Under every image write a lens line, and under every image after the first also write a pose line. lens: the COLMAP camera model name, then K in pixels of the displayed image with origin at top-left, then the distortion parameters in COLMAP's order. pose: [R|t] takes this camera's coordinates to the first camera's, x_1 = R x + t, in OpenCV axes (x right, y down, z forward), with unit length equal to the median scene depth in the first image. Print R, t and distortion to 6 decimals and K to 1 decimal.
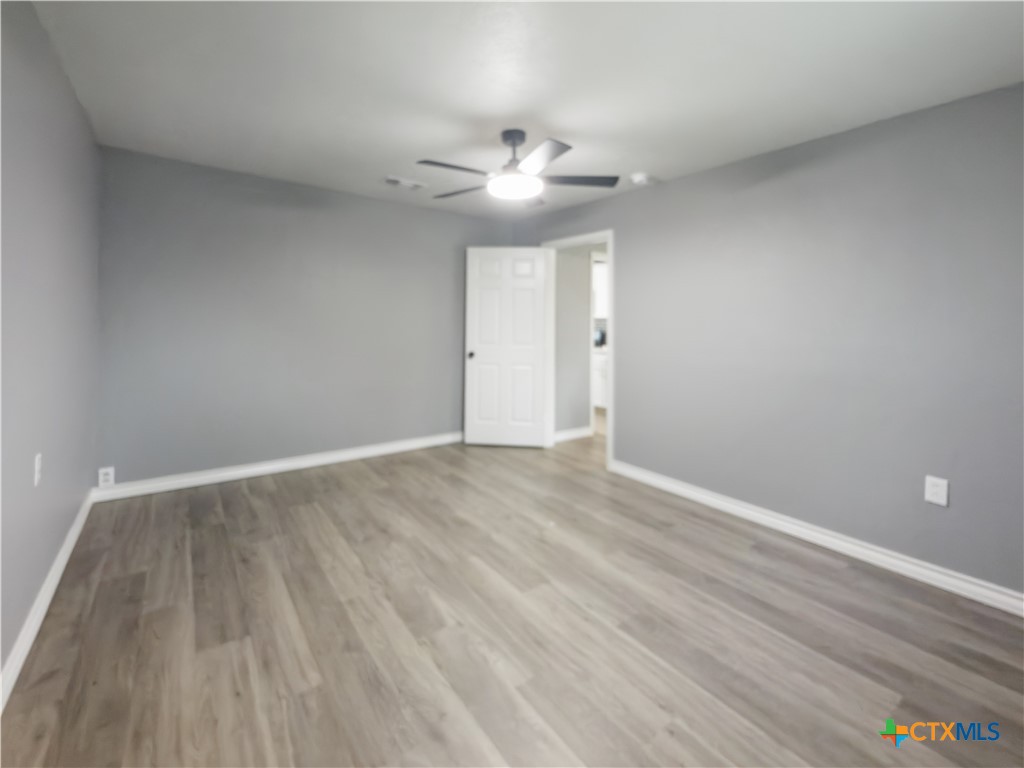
lens RADIAL K [[431.3, 0, 513.3], [0, 431.3, 367.3], [0, 0, 1]] dist [0.000545, 0.000071]
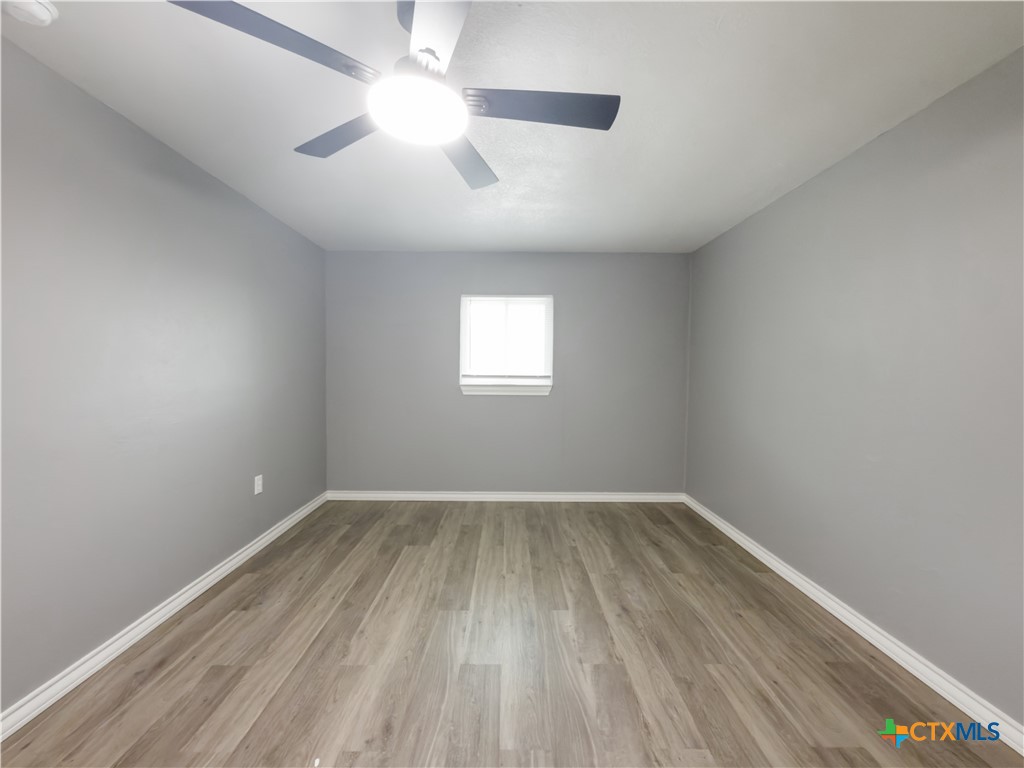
lens RADIAL K [[431.3, 0, 513.3], [0, 431.3, 367.3], [0, 0, 1]] dist [0.000545, 0.000071]
pose [[-0.810890, -0.017271, 0.584944, -0.604837], [0.040375, 0.995531, 0.085365, -0.211475], [-0.583805, 0.092839, -0.806569, 1.915546]]
